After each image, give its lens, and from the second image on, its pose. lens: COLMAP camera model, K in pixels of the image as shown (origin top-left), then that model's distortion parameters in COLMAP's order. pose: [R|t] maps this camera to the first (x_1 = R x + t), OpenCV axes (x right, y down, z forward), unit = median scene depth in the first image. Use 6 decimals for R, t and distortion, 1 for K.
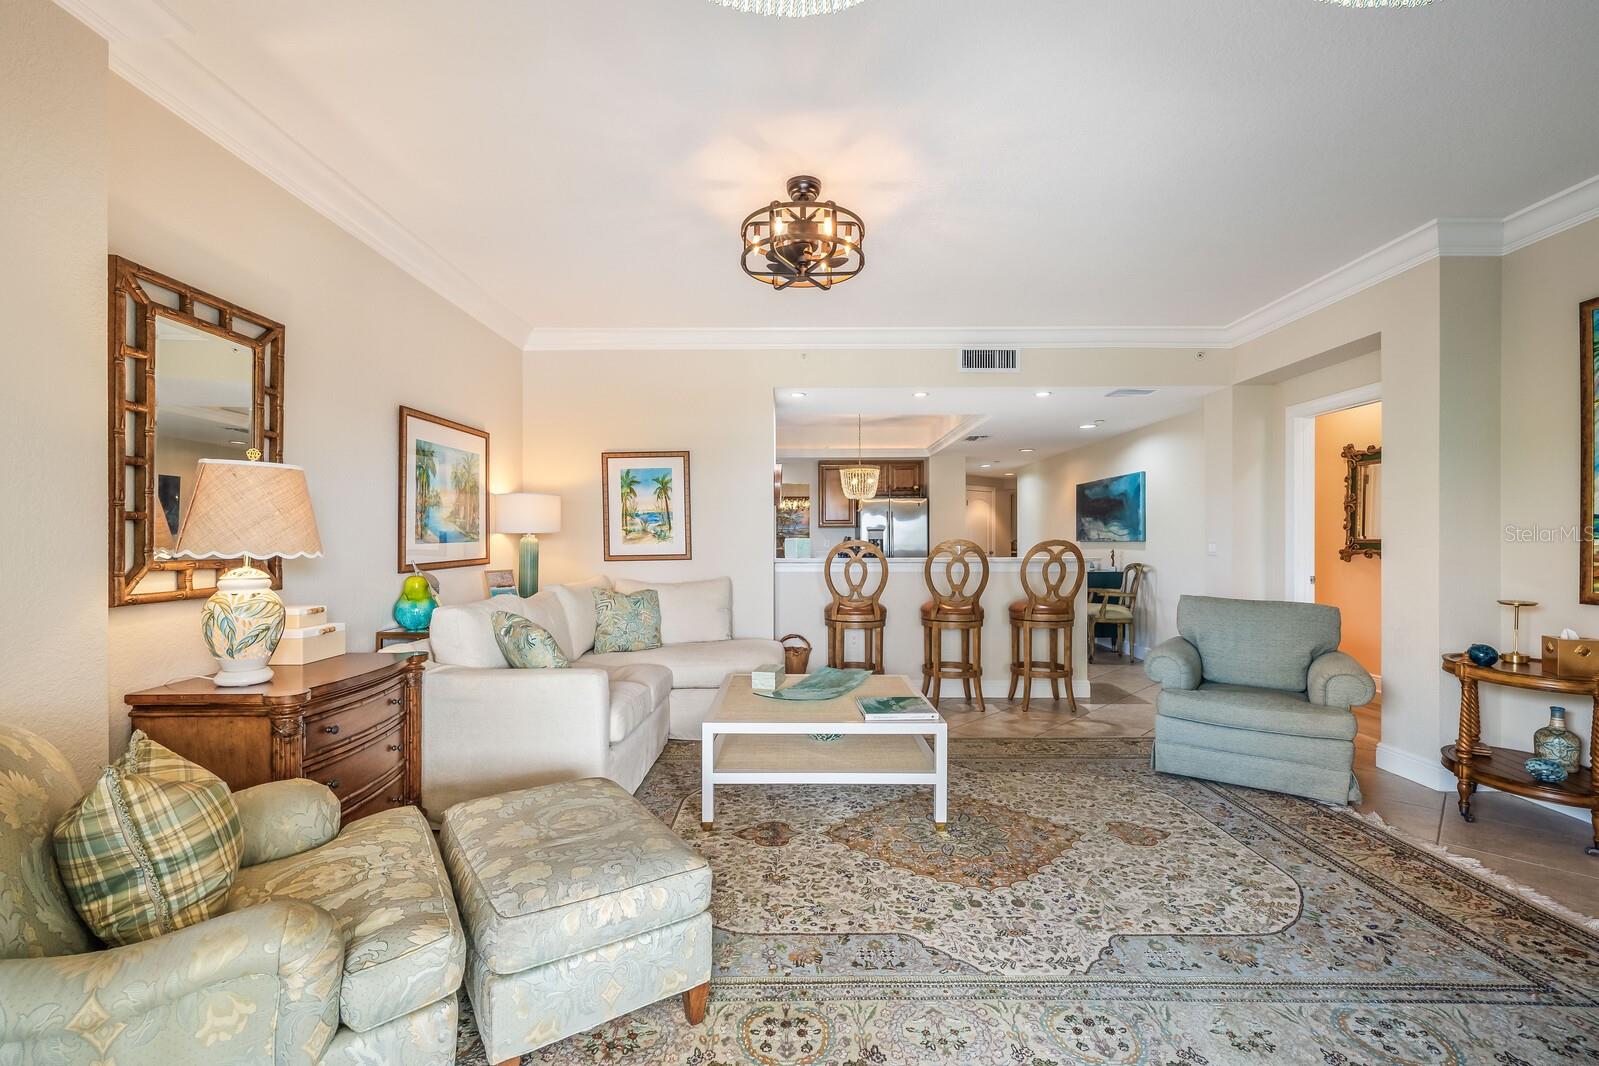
lens RADIAL K [[676.6, 0, 798.6], [0, 676.6, 531.9], [0, 0, 1]] dist [-0.003363, -0.000581]
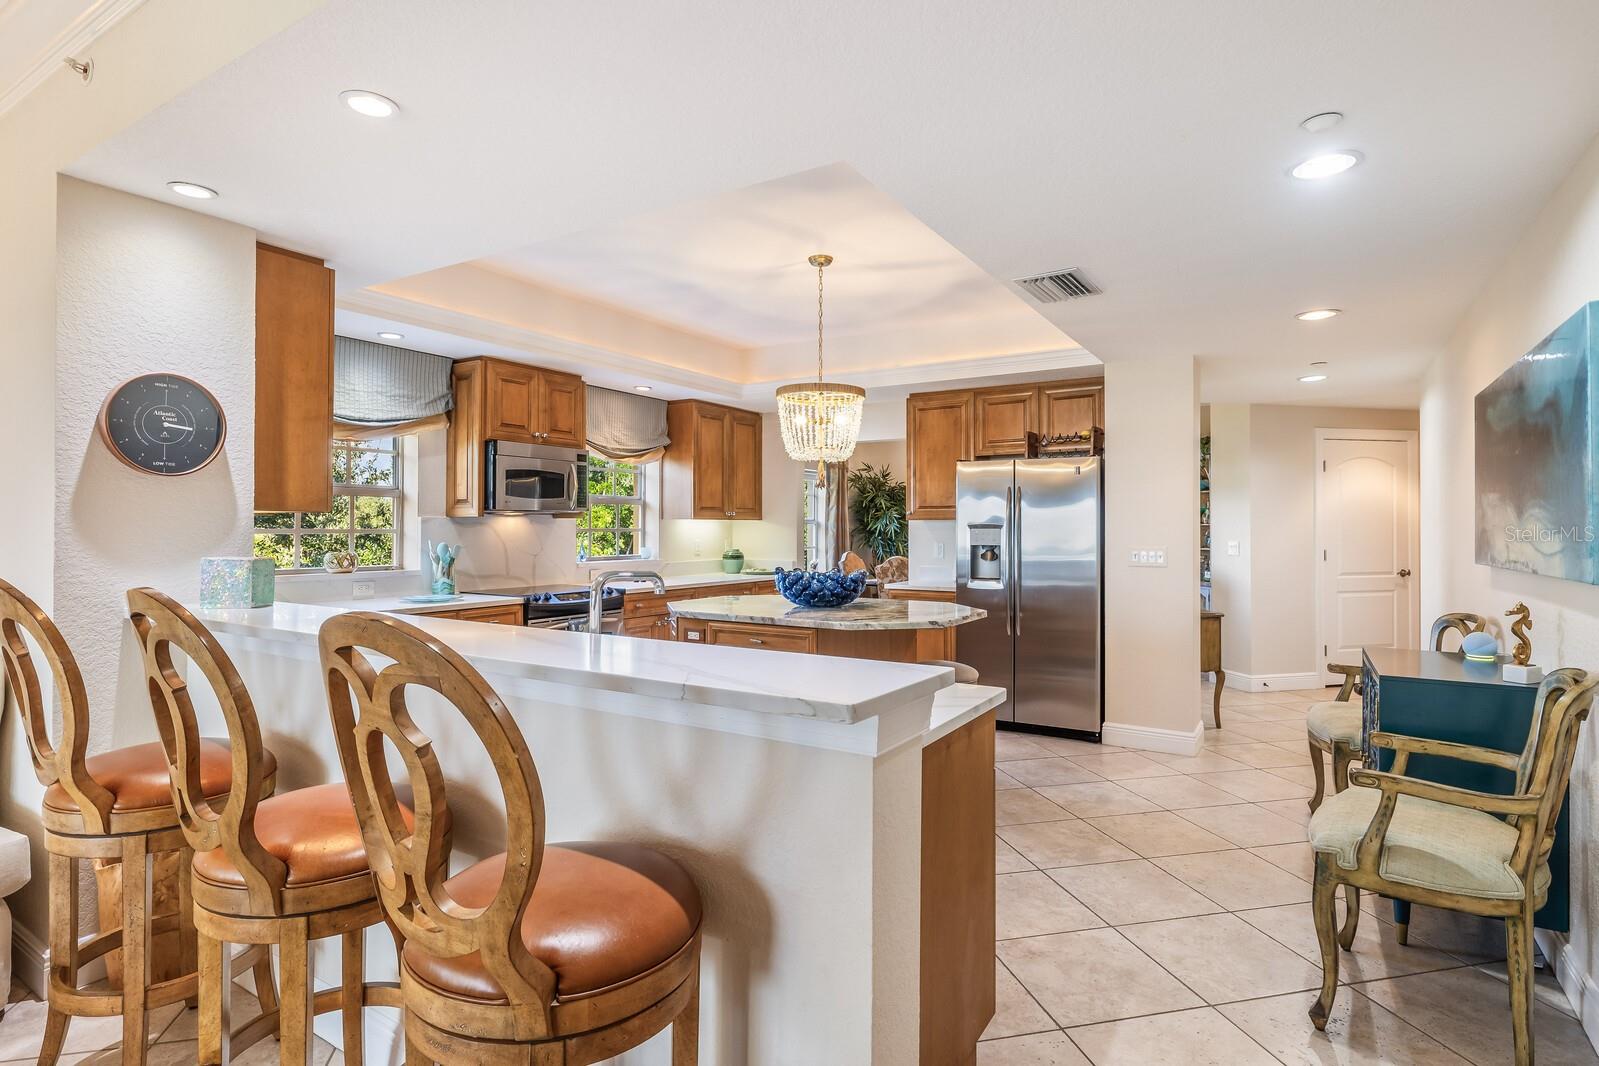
lens RADIAL K [[811.1, 0, 794.7], [0, 811.1, 527.8], [0, 0, 1]] dist [0.003500, 0.000843]
pose [[0.848665, 0.010606, -0.528825, 0.304629], [-0.010331, 0.999941, 0.003475, -0.002980], [0.528830, 0.002514, 0.848724, 0.437585]]
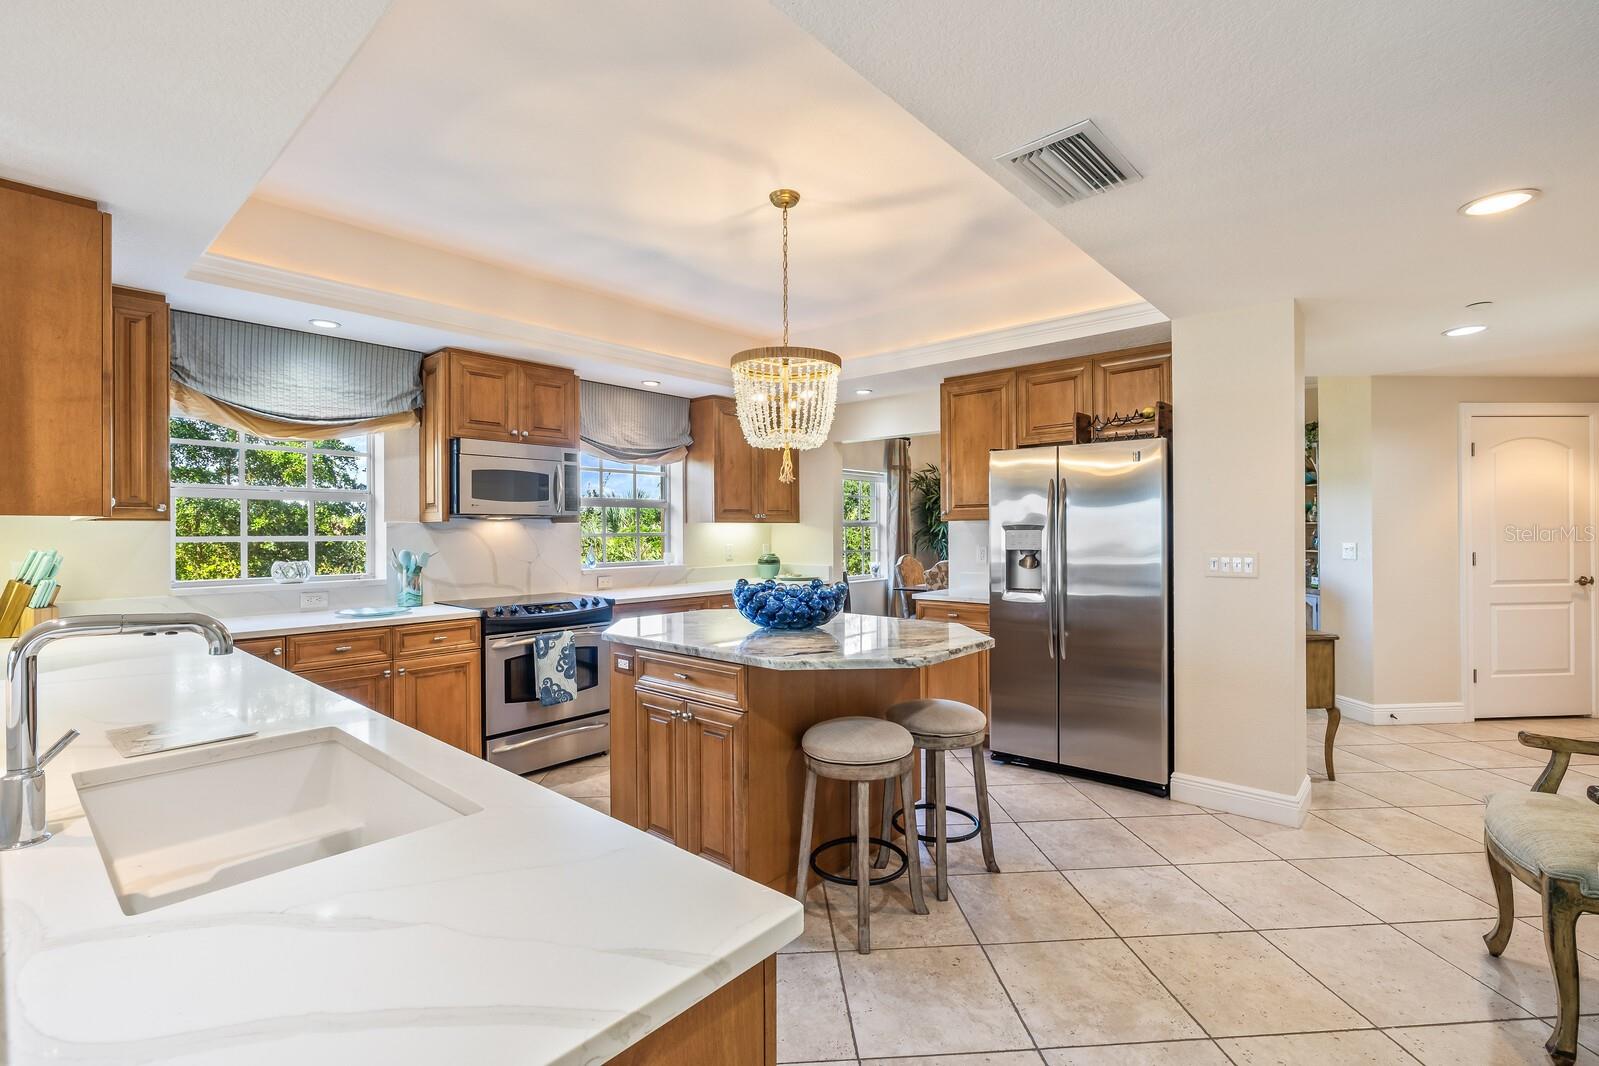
lens RADIAL K [[711.4, 0, 793.9], [0, 711.4, 536.2], [0, 0, 1]] dist [0.000524, -0.001273]
pose [[0.753333, 0.009129, -0.657576, 0.290457], [-0.001493, 0.999925, 0.012172, -0.003011], [0.657638, -0.008188, 0.753290, 0.590078]]
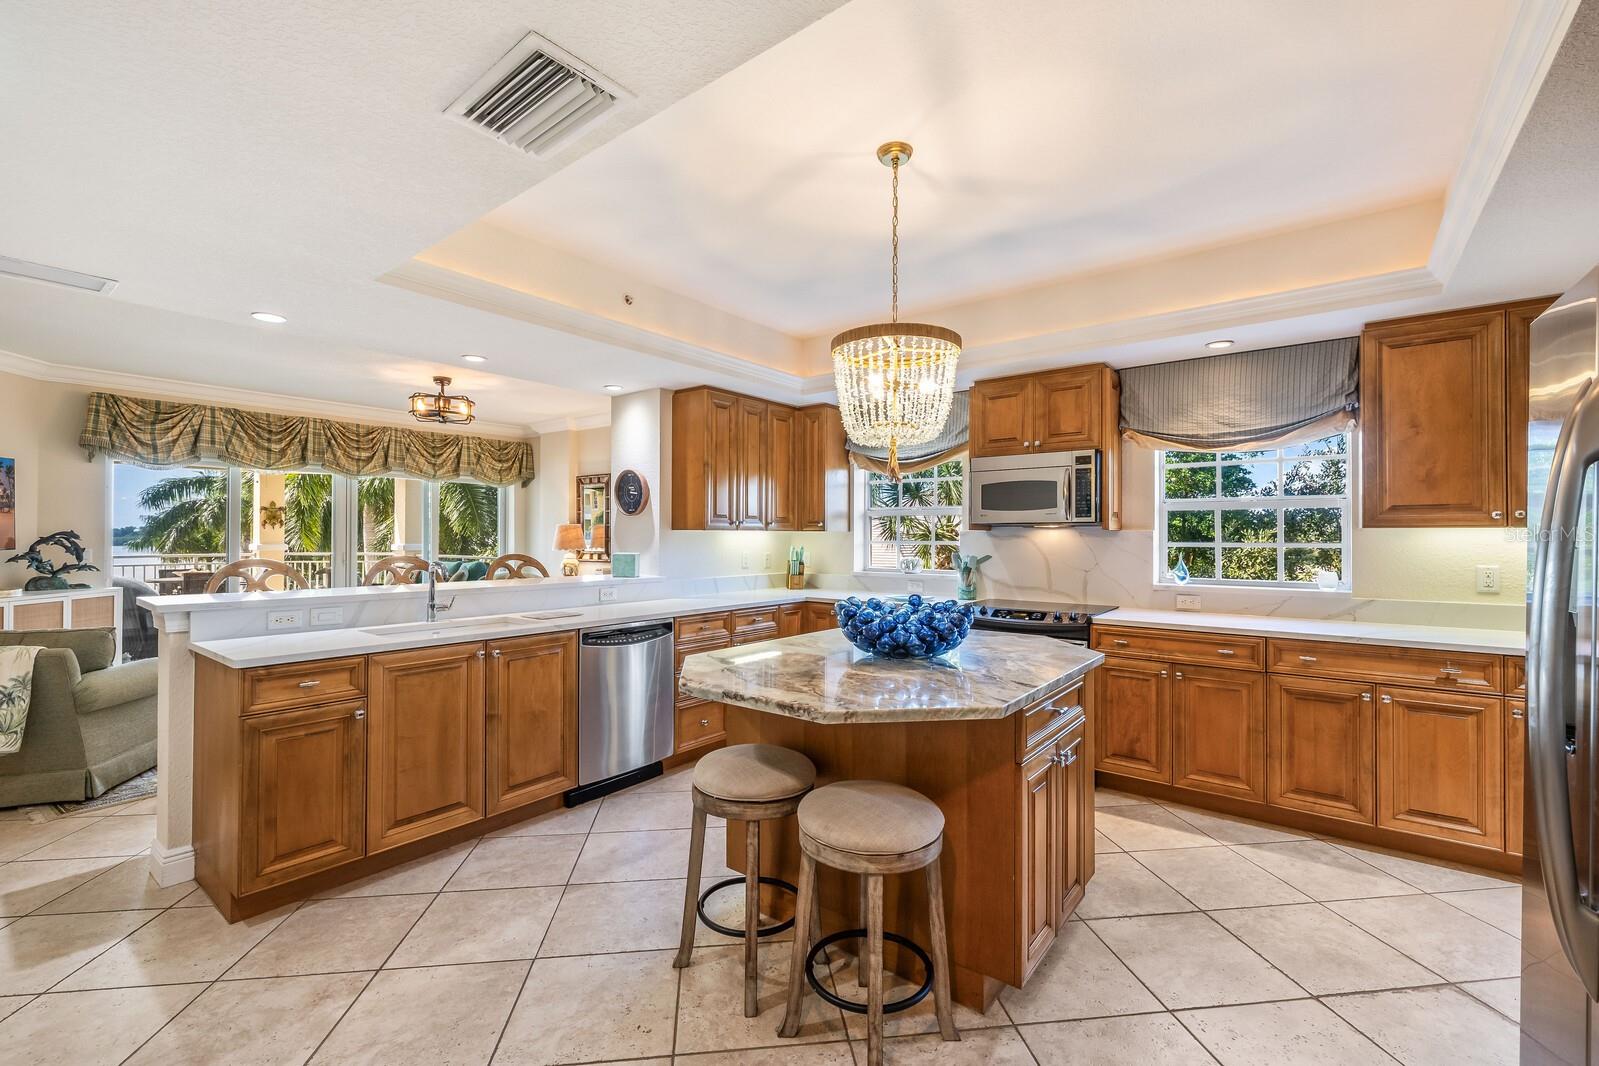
lens RADIAL K [[676.6, 0, 802.1], [0, 676.6, 531.7], [0, 0, 1]] dist [-0.003363, -0.000581]
pose [[-0.604140, -0.004440, -0.796866, 0.306748], [-0.000651, 0.999987, -0.005079, -0.002592], [0.796878, -0.002549, -0.604135, 0.959952]]
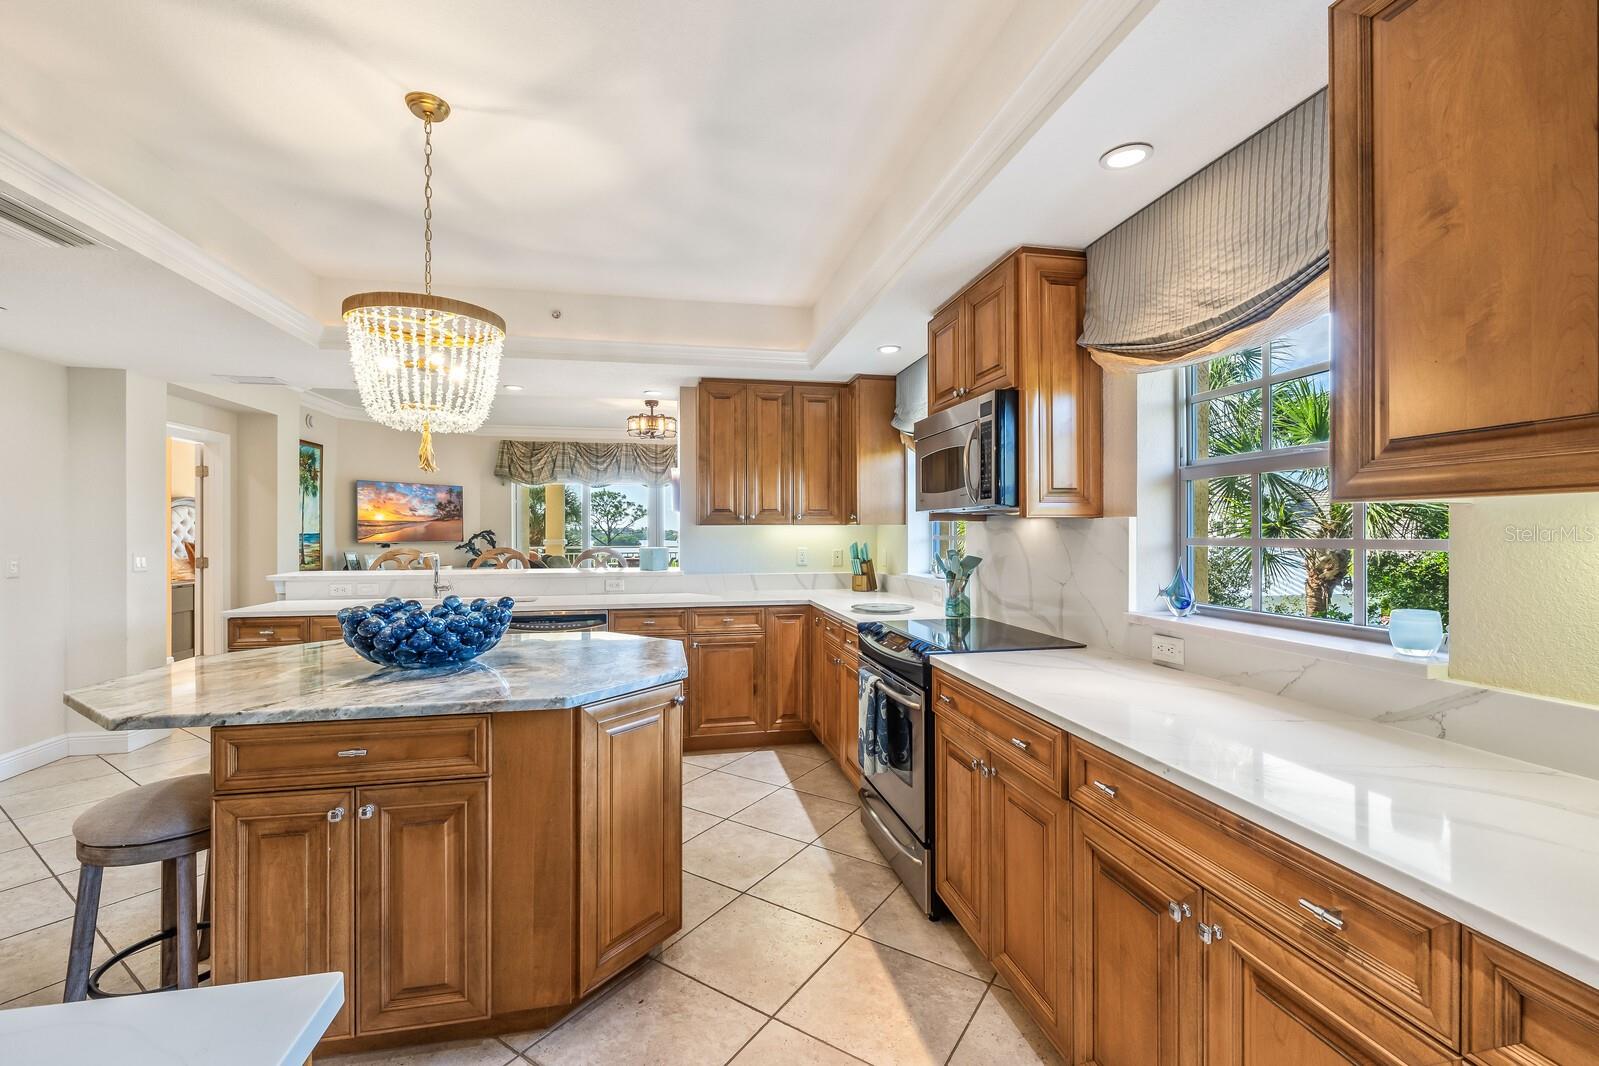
lens RADIAL K [[676.6, 0, 801.6], [0, 676.6, 533.6], [0, 0, 1]] dist [-0.003363, -0.000581]
pose [[-0.978746, 0.005529, -0.205003, -0.004010], [0.005151, 0.999984, 0.002378, -0.001198], [0.205012, 0.001271, -0.978759, 1.090797]]
